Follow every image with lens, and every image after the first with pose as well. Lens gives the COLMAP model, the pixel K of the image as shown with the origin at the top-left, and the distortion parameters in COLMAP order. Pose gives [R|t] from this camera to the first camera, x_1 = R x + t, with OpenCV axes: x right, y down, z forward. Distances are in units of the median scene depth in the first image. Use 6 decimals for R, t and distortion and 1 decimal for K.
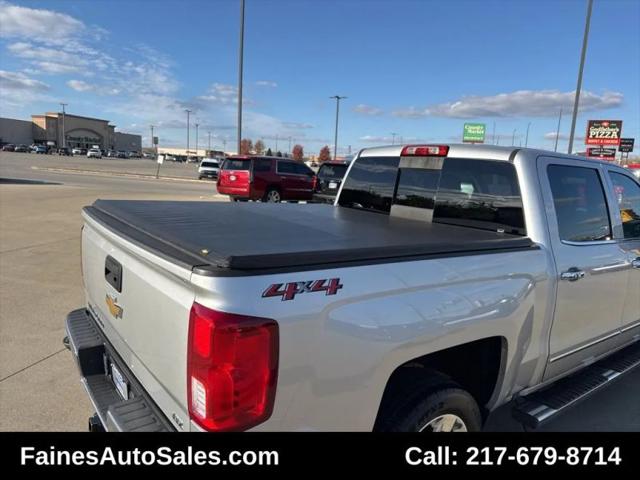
lens RADIAL K [[453.5, 0, 312.4], [0, 453.5, 240.0], [0, 0, 1]] dist [0.082744, -0.129703]
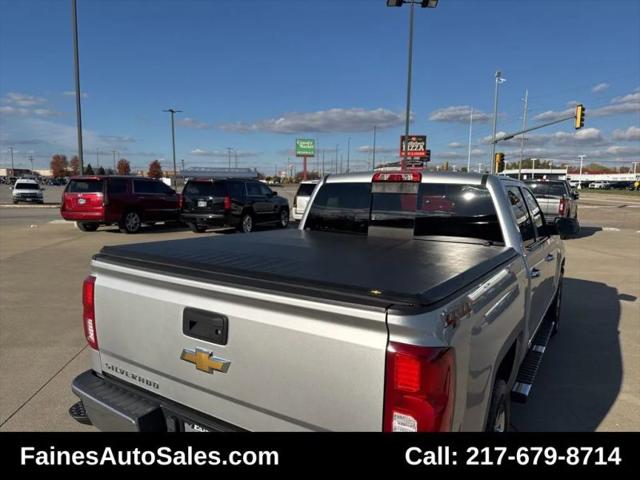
lens RADIAL K [[453.5, 0, 312.4], [0, 453.5, 240.0], [0, 0, 1]] dist [0.082744, -0.129703]
pose [[0.935342, -0.080112, 0.344555, -0.302166], [0.089944, 0.995867, -0.012618, -0.040330], [-0.342120, 0.042793, 0.938681, 0.023254]]
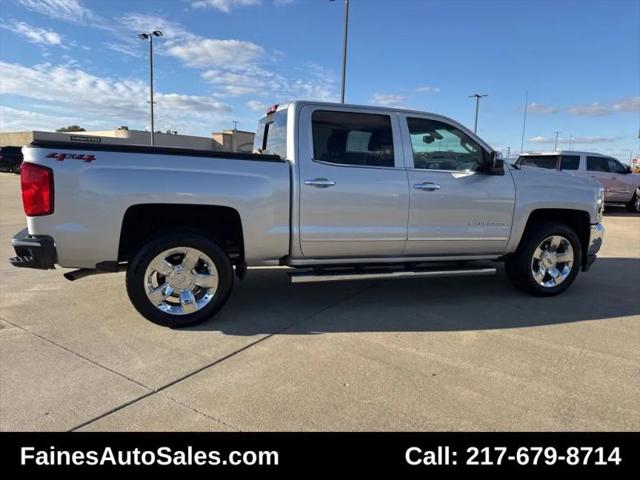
lens RADIAL K [[453.5, 0, 312.4], [0, 453.5, 240.0], [0, 0, 1]] dist [0.082744, -0.129703]
pose [[0.944061, 0.030068, -0.328397, 0.748469], [-0.035932, 0.999285, -0.011802, 0.202029], [0.327807, 0.022942, 0.944466, -0.284701]]
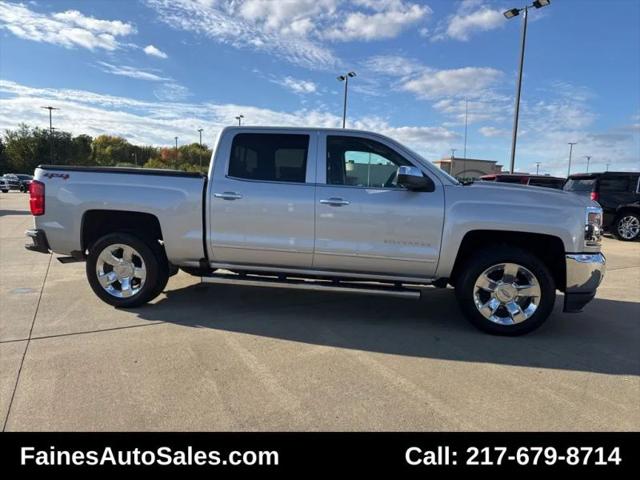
lens RADIAL K [[453.2, 0, 303.8], [0, 453.2, 229.0], [0, 0, 1]] dist [0.074775, -0.132672]
pose [[0.674660, 0.035585, -0.737271, 1.444915], [-0.116061, 0.991527, -0.058348, 0.189412], [0.728947, 0.124934, 0.673073, 0.067511]]
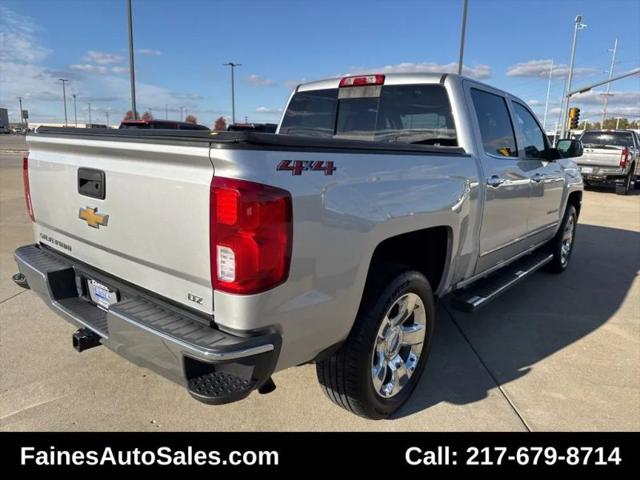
lens RADIAL K [[453.5, 0, 312.4], [0, 453.5, 240.0], [0, 0, 1]] dist [0.082744, -0.129703]
pose [[0.975250, -0.068611, 0.210191, -0.104746], [0.056403, 0.996384, 0.063539, 0.089113], [-0.213790, -0.050111, 0.975594, -0.038240]]
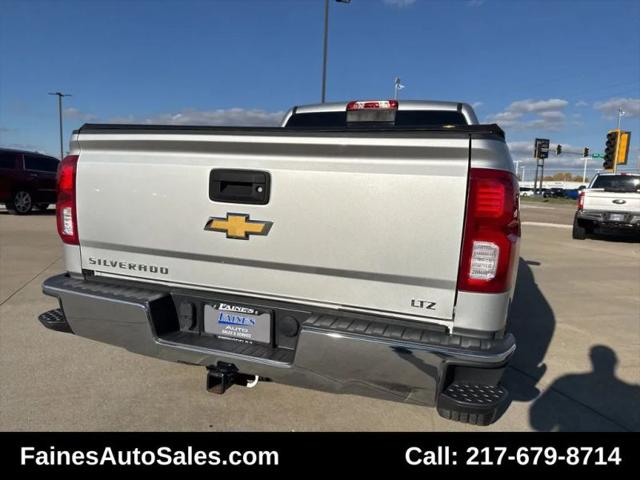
lens RADIAL K [[453.5, 0, 312.4], [0, 453.5, 240.0], [0, 0, 1]] dist [0.082744, -0.129703]
pose [[0.839812, -0.073702, 0.537851, -0.438138], [0.086761, 0.996229, 0.001042, 0.102288], [-0.535899, 0.045789, 0.843039, 0.132175]]
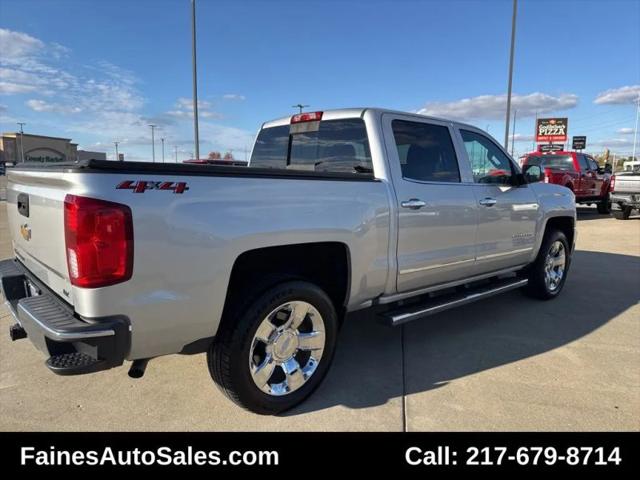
lens RADIAL K [[453.2, 0, 320.0], [0, 453.2, 240.0], [0, 0, 1]] dist [0.083981, -0.127406]
pose [[0.996064, -0.053270, 0.070843, 0.155321], [0.054844, 0.998285, -0.020460, 0.134093], [-0.069632, 0.024264, 0.997278, -0.168244]]
